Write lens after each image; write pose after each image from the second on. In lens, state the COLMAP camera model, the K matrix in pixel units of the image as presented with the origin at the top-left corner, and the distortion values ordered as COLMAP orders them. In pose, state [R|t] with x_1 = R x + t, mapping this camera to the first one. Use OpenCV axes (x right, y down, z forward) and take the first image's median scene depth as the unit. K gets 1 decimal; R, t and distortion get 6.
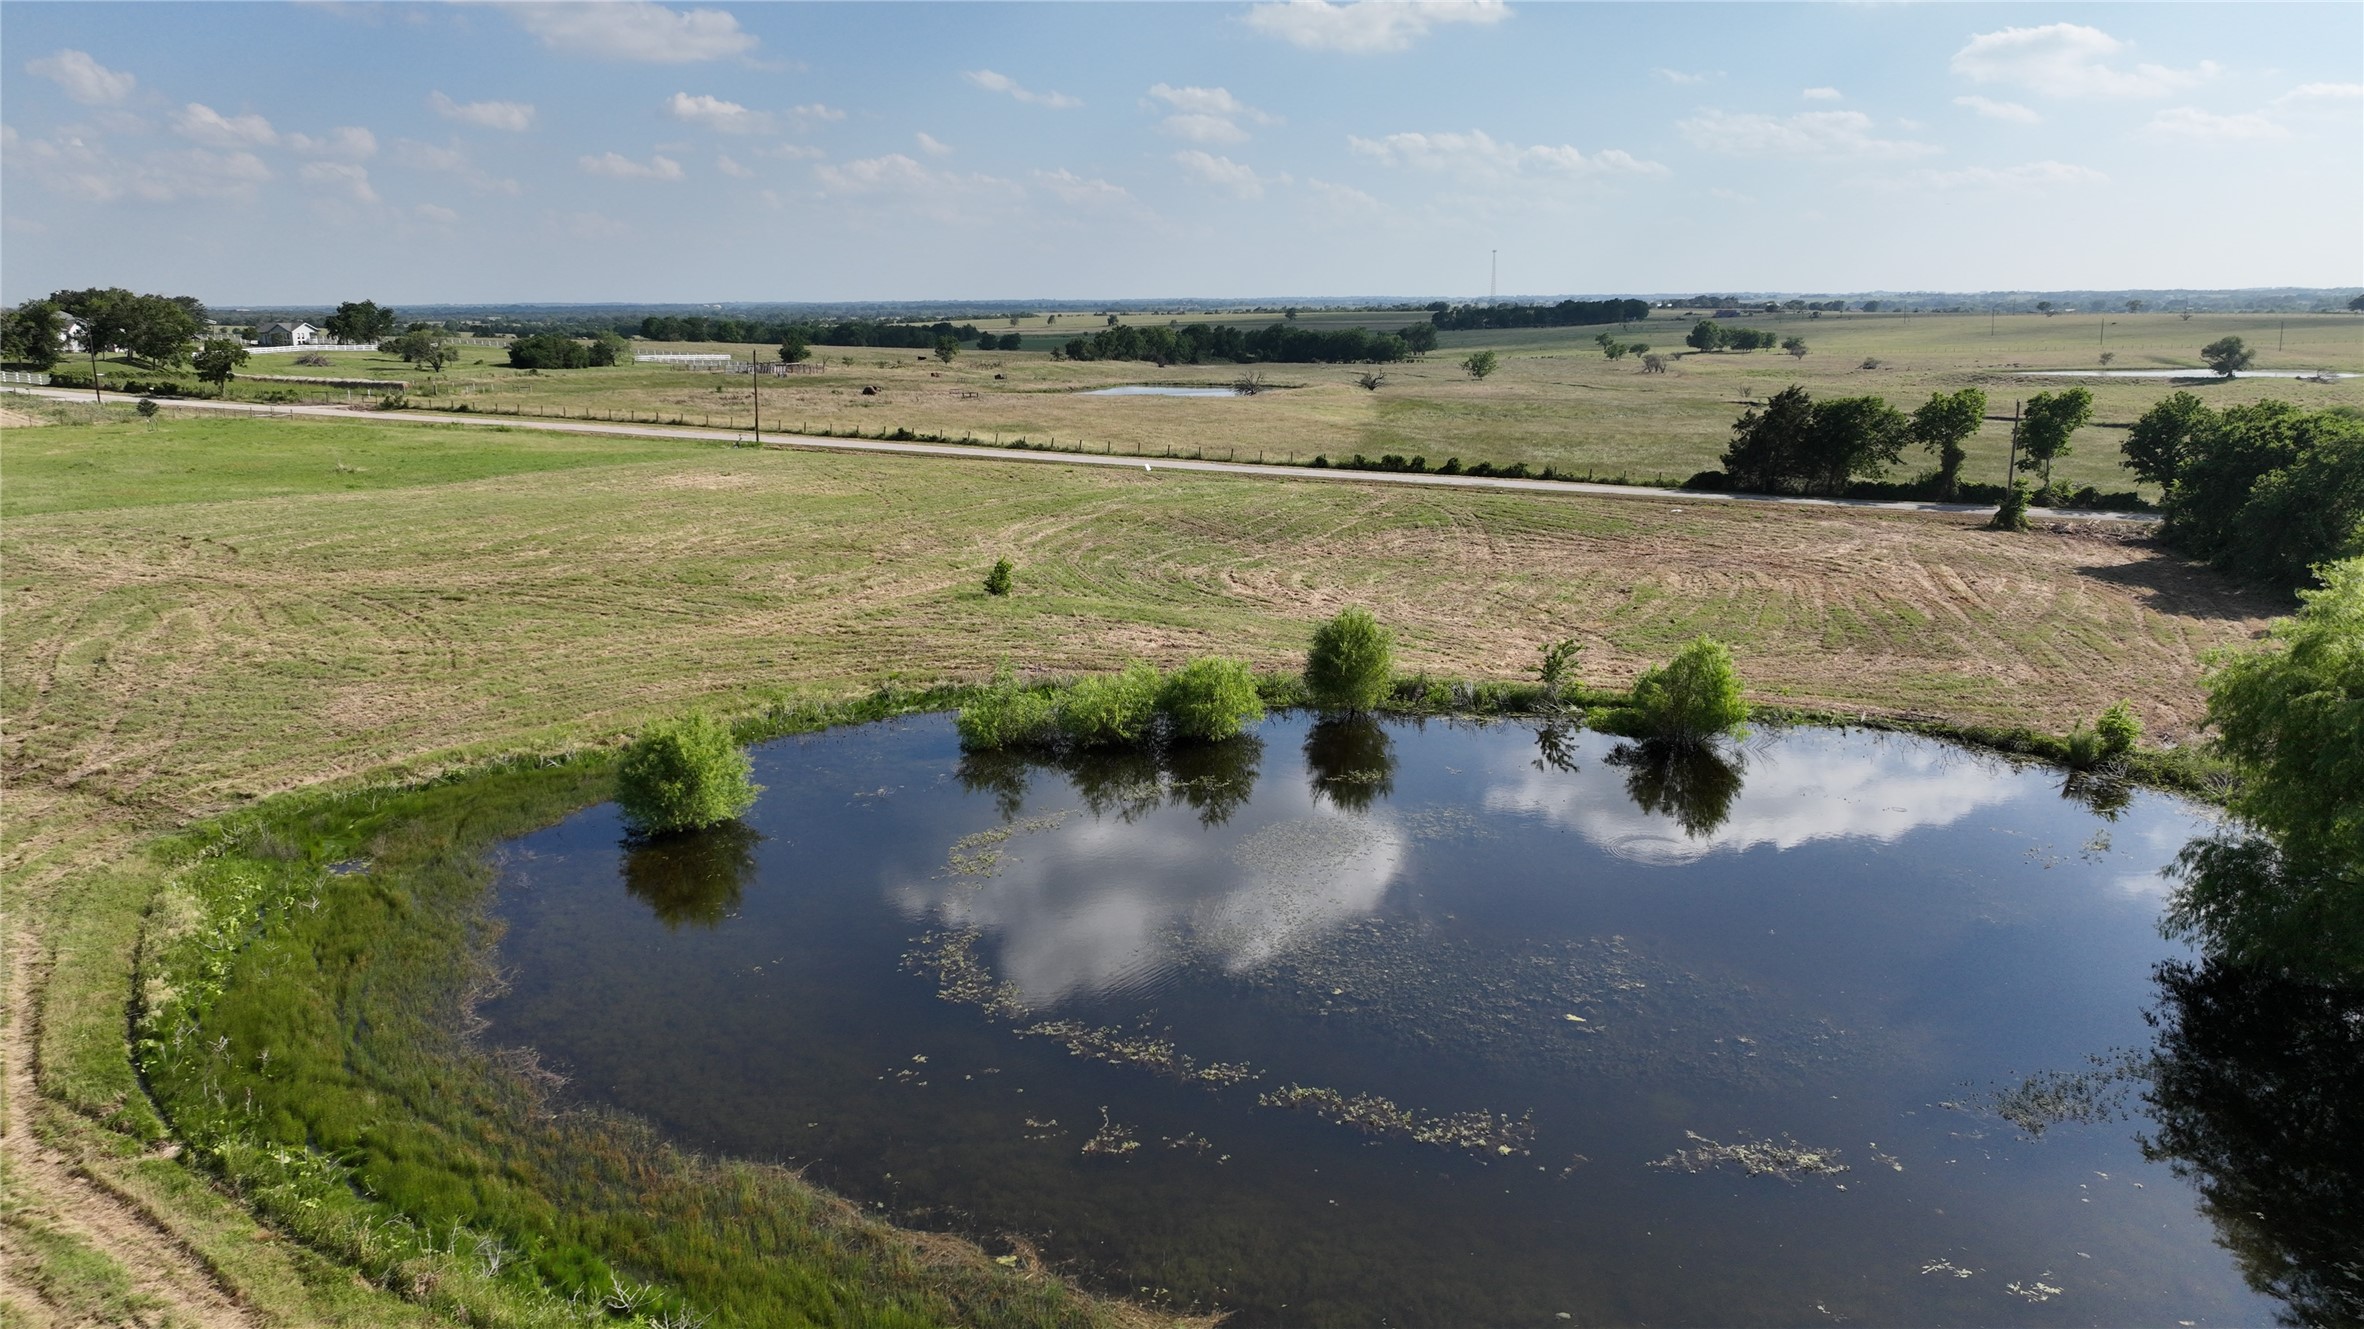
lens RADIAL K [[1660.3, 0, 1173.2], [0, 1660.3, 680.1], [0, 0, 1]] dist [0.001534, 0.012371]
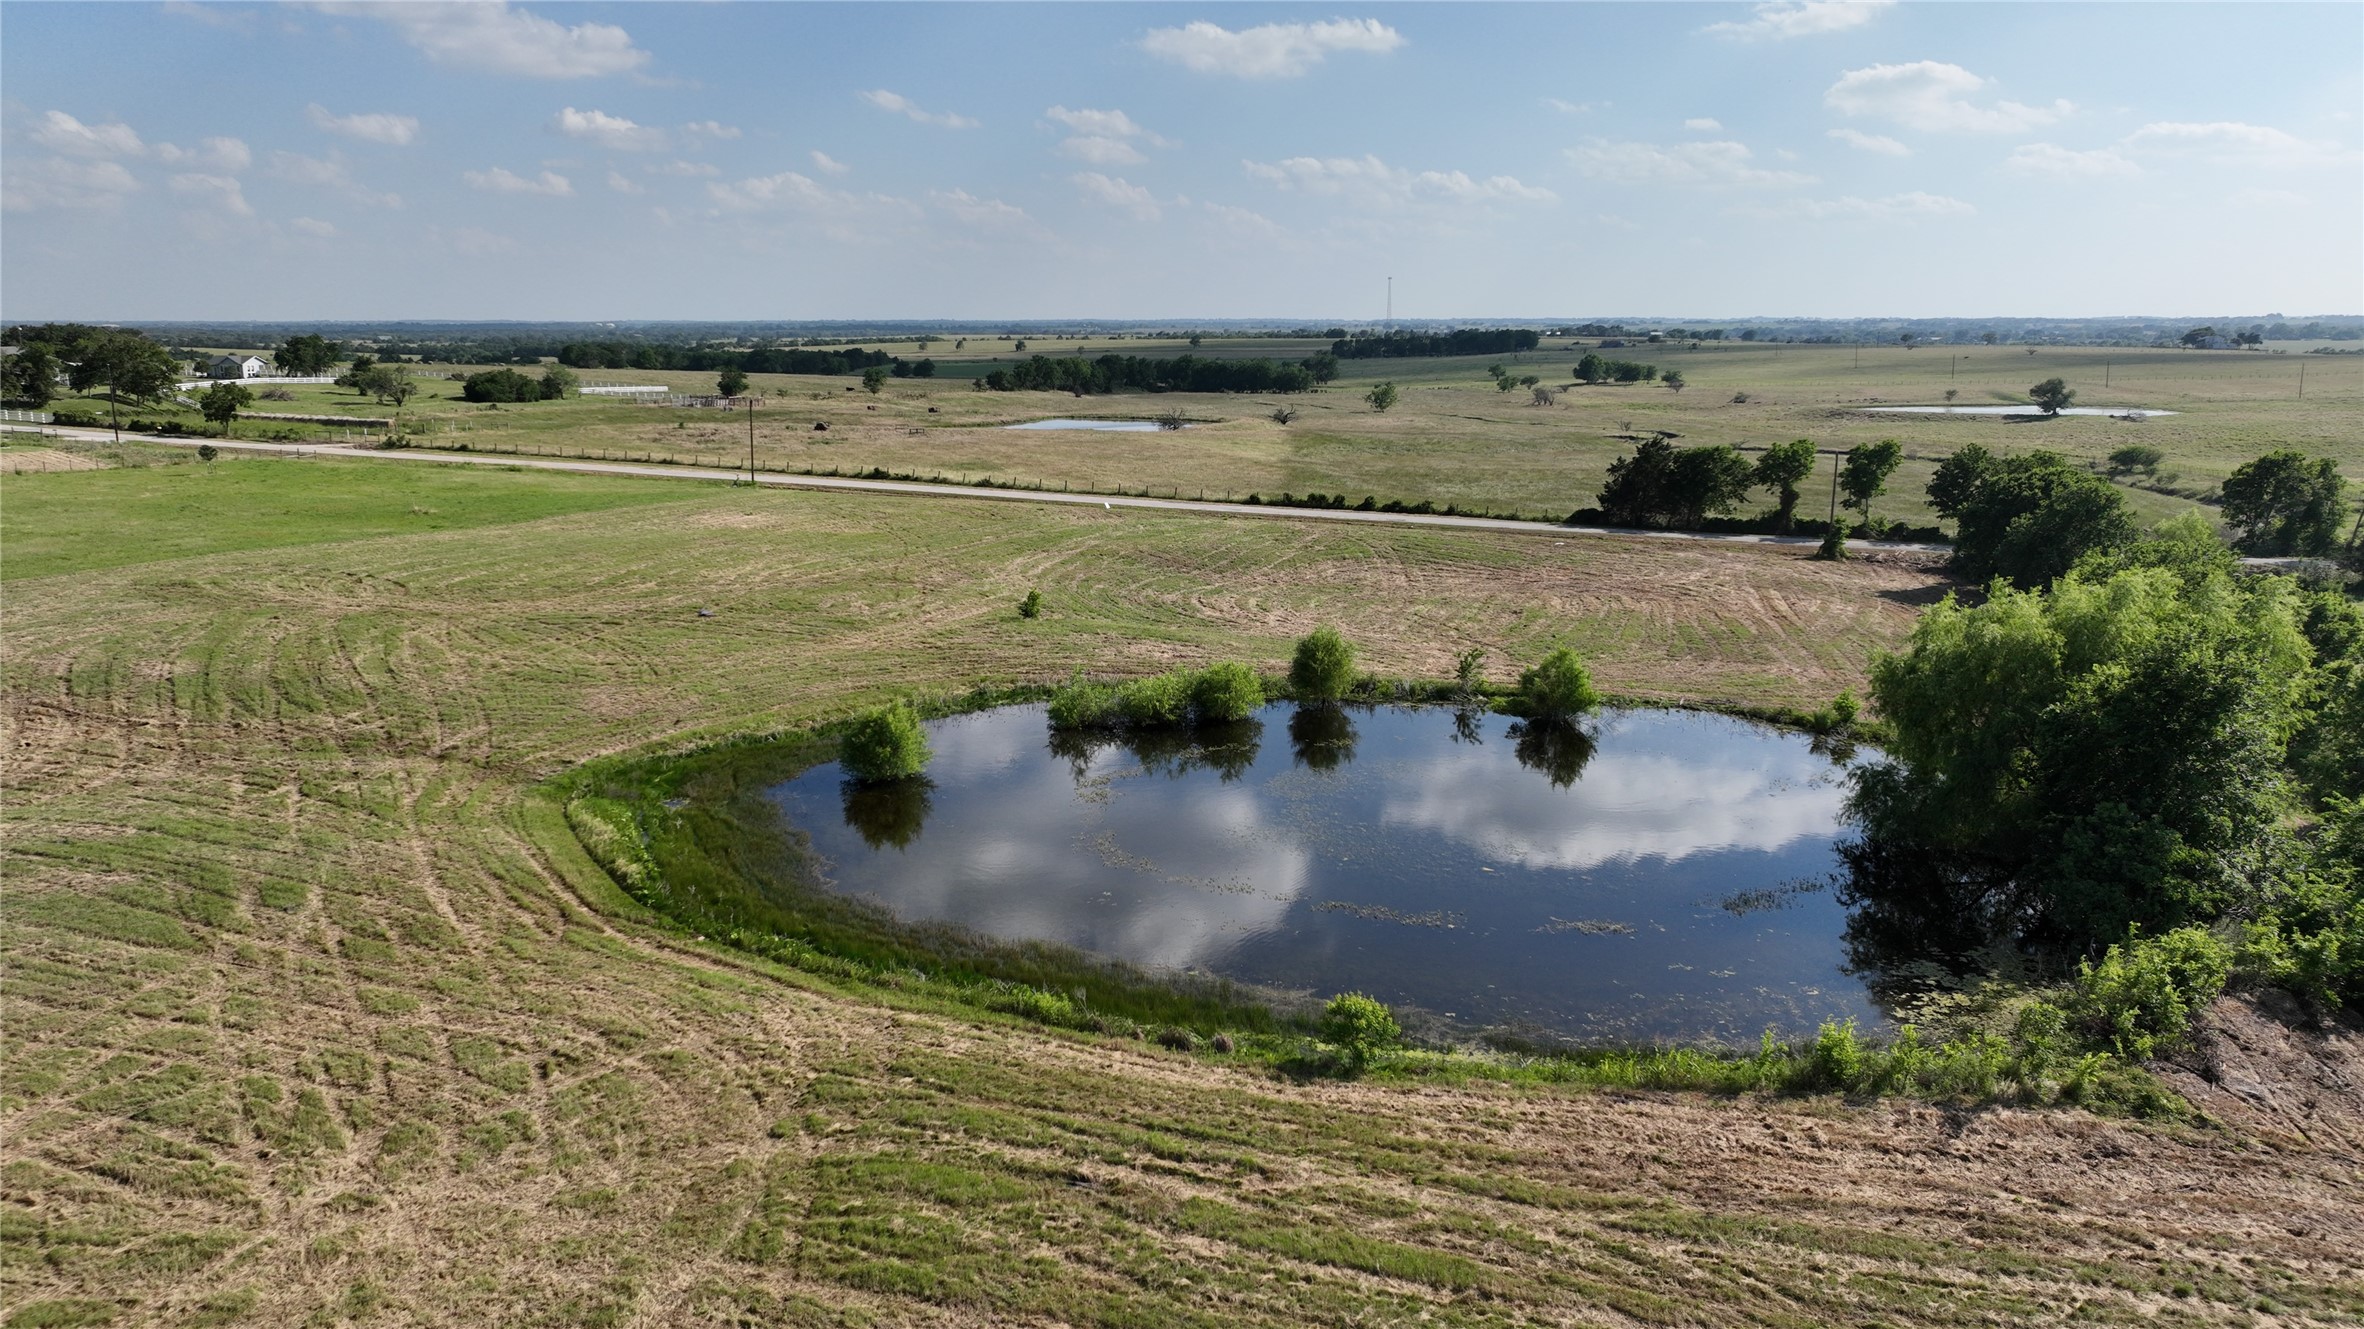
lens RADIAL K [[1660.3, 0, 1175.7], [0, 1660.3, 667.1], [0, 0, 1]] dist [0.001534, 0.012371]
pose [[0.998117, -0.006421, 0.060994, -0.038916], [0.007617, 0.999783, -0.019392, 0.006321], [-0.060856, 0.019820, 0.997950, -0.147750]]
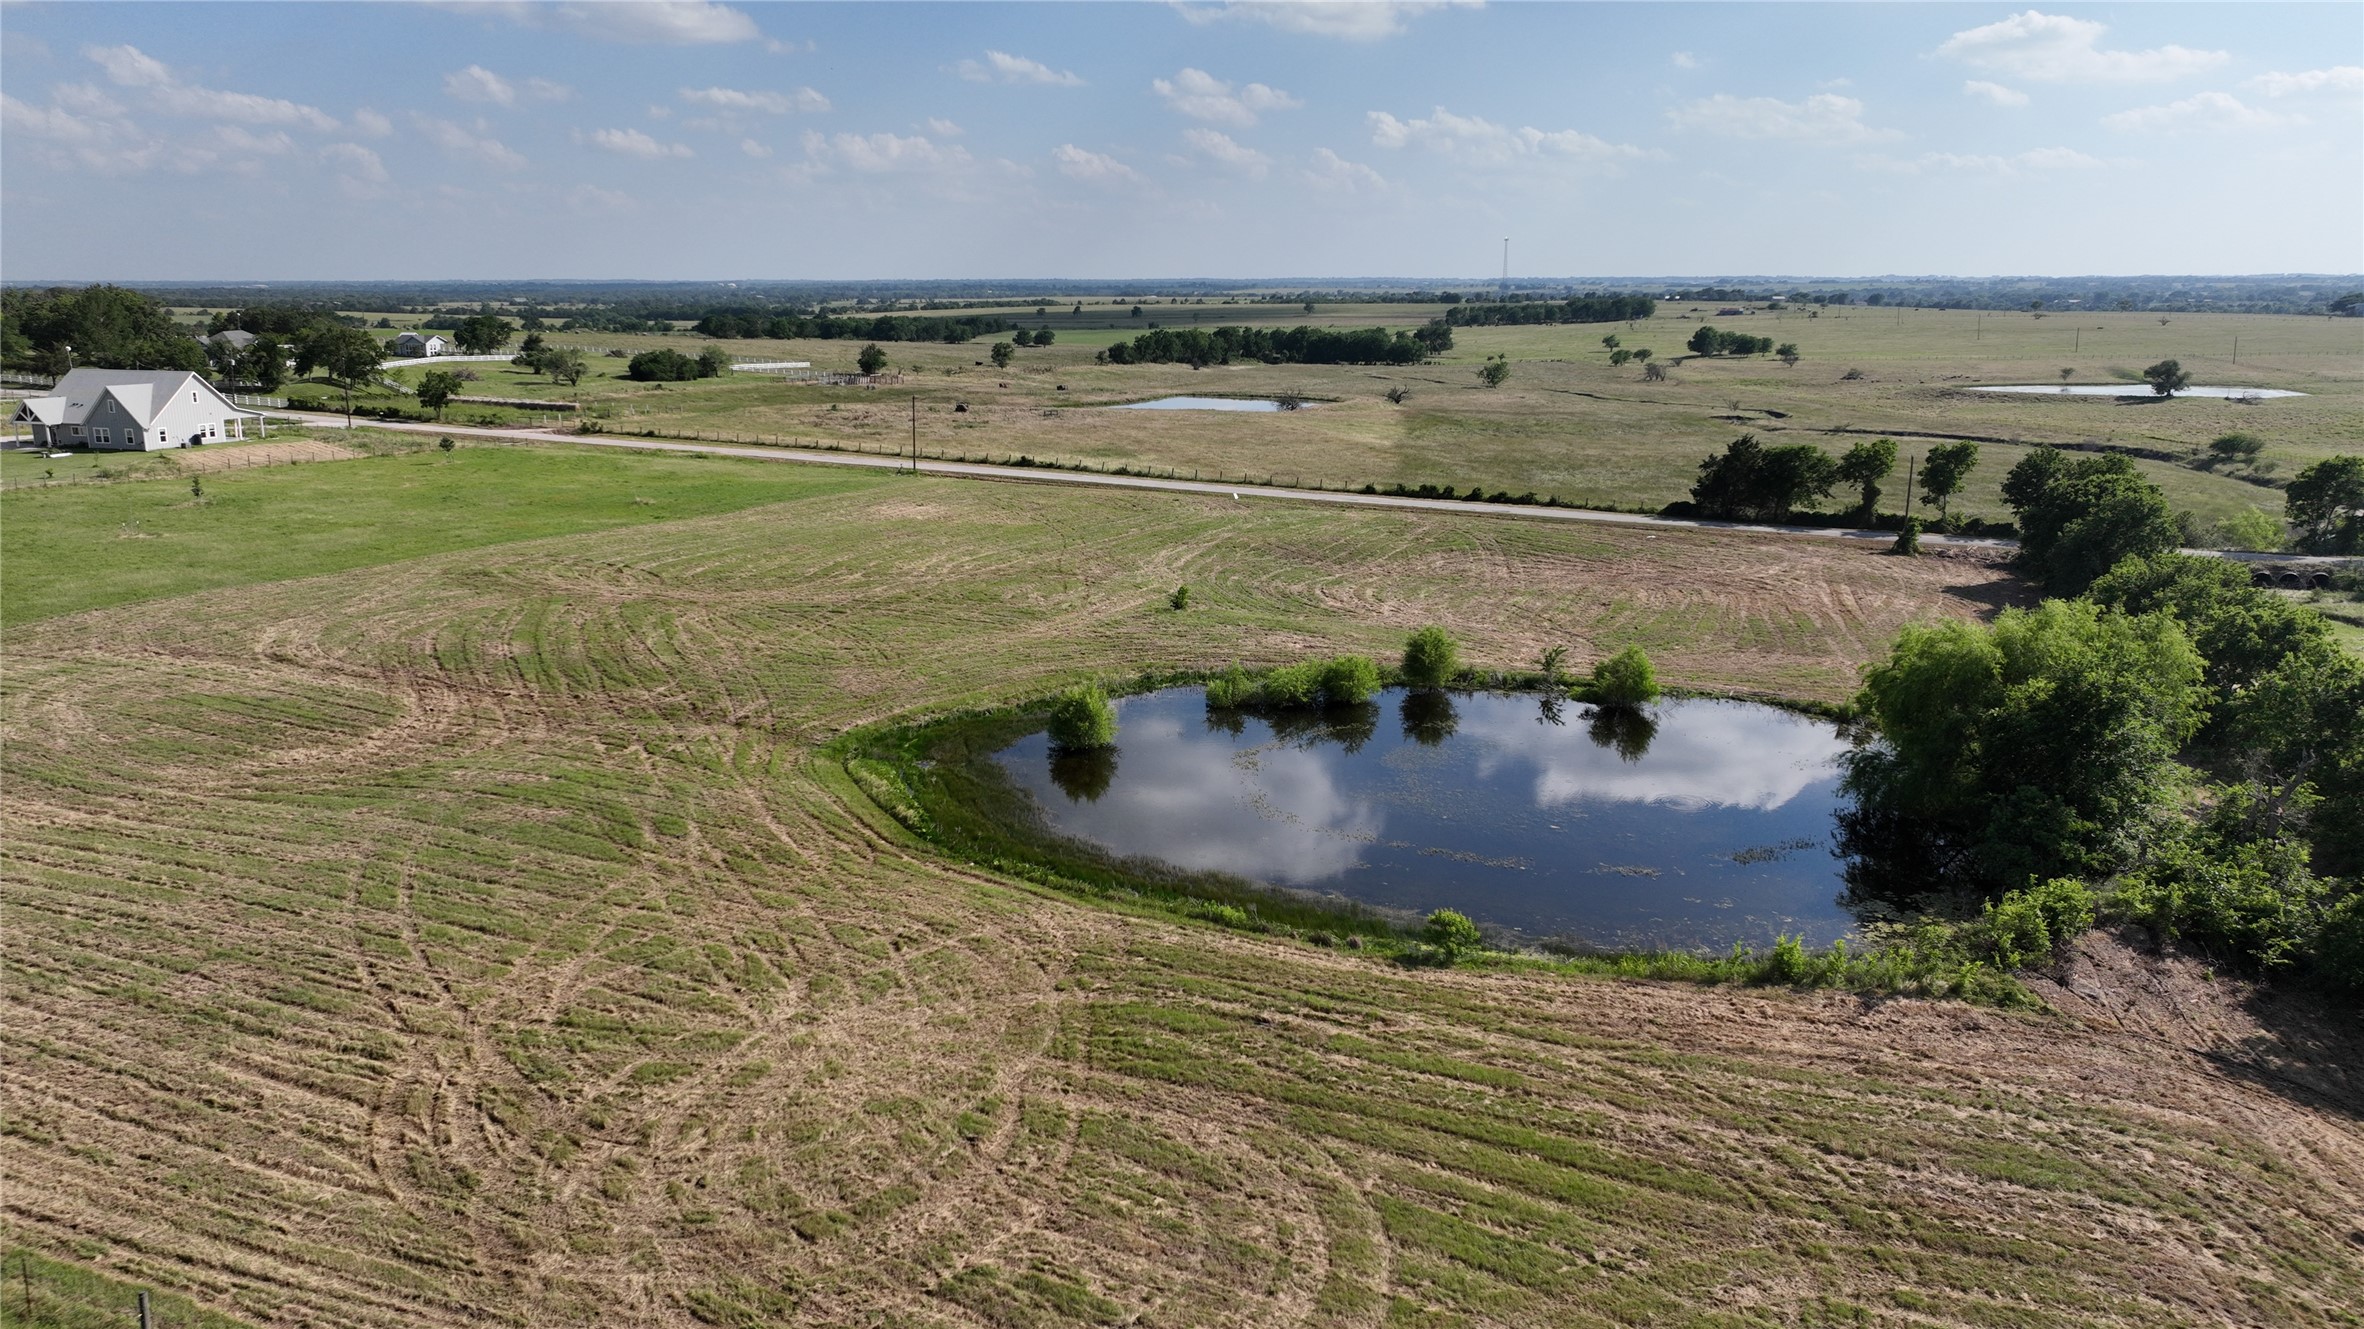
lens RADIAL K [[1660.3, 0, 1176.5], [0, 1660.3, 660.5], [0, 0, 1]] dist [0.001534, 0.012371]
pose [[0.999974, 0.006516, -0.003007, -0.056178], [-0.006514, 0.999979, 0.000520, -0.003287], [0.003010, -0.000500, 0.999995, -0.265649]]
